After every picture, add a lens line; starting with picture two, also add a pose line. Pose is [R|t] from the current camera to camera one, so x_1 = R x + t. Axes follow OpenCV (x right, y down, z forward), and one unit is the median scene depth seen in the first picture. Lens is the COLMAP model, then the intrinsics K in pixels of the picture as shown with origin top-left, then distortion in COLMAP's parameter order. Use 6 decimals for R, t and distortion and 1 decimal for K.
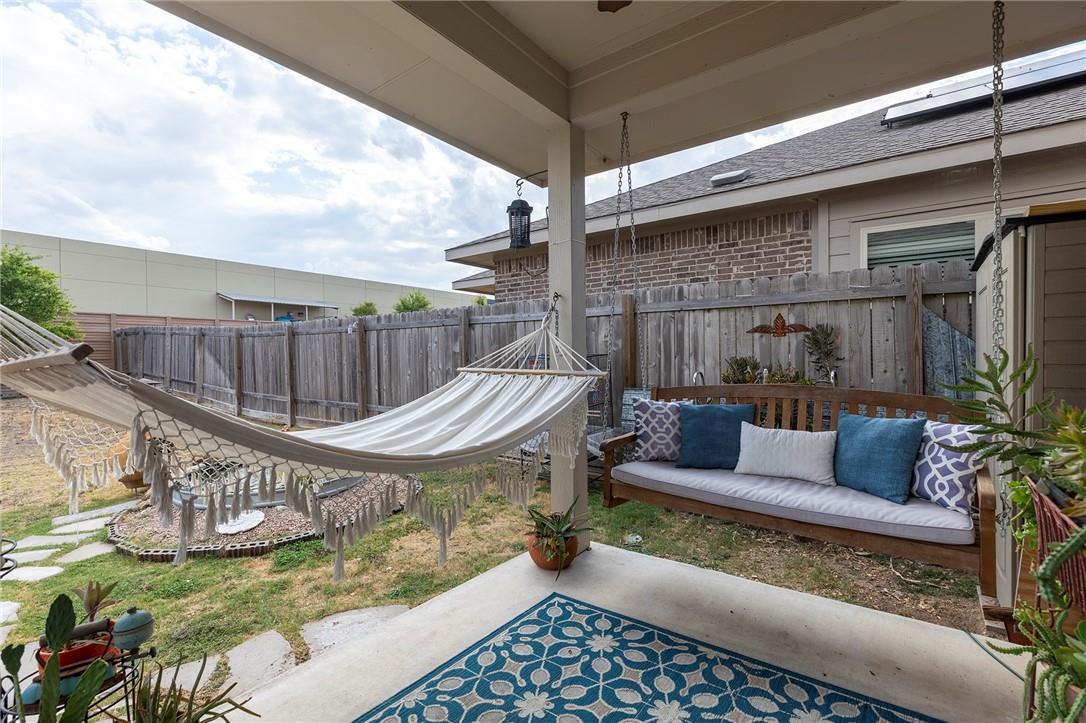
lens RADIAL K [[486.0, 0, 548.7], [0, 486.0, 361.4], [0, 0, 1]] dist [-0.001492, -0.000208]
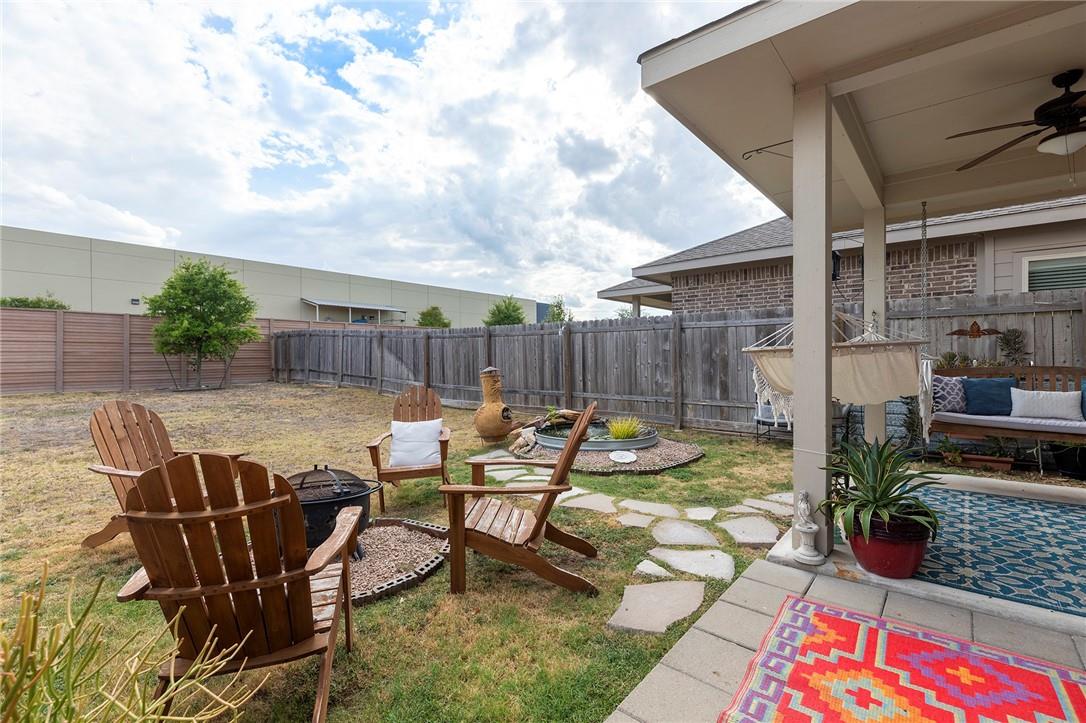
lens RADIAL K [[486.3, 0, 544.0], [0, 486.3, 360.8], [0, 0, 1]] dist [0.000792, 0.000022]
pose [[0.998116, 0.003370, -0.061255, -0.528540], [-0.003713, 0.999978, -0.005493, 0.021429], [0.061235, 0.005710, 0.998107, -0.373230]]
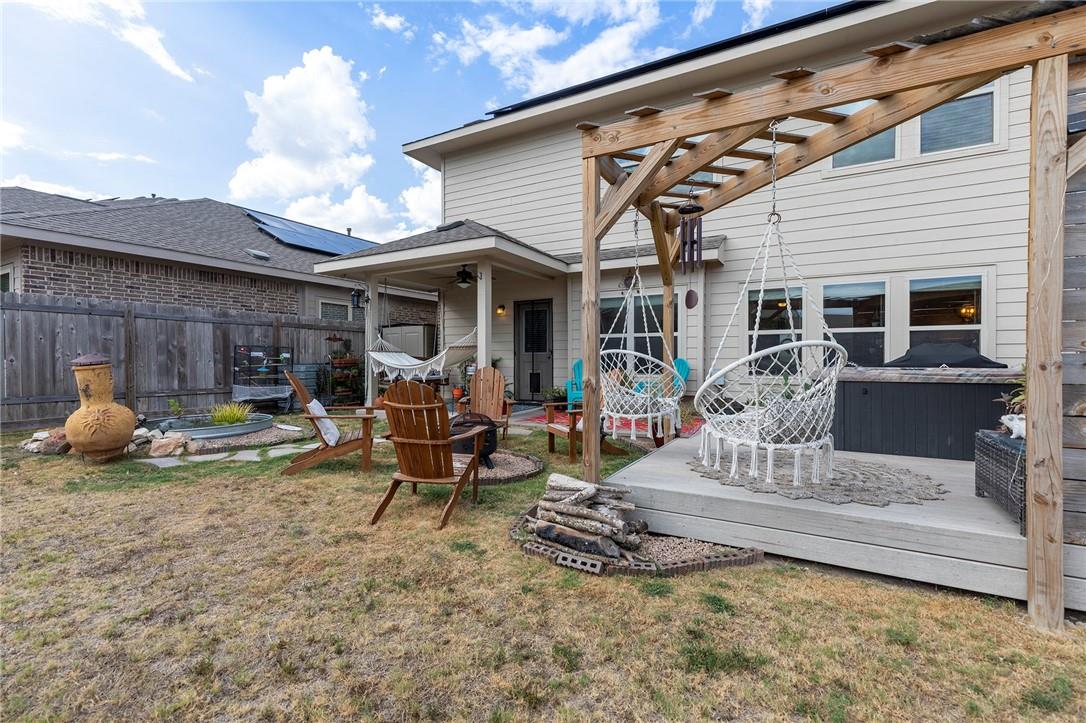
lens RADIAL K [[486.0, 0, 548.7], [0, 486.0, 361.4], [0, 0, 1]] dist [-0.001492, -0.000208]
pose [[-0.148254, 0.007101, 0.988924, -1.763415], [0.015809, 0.999863, -0.004809, 0.064882], [-0.988823, 0.014921, -0.148346, 0.193150]]
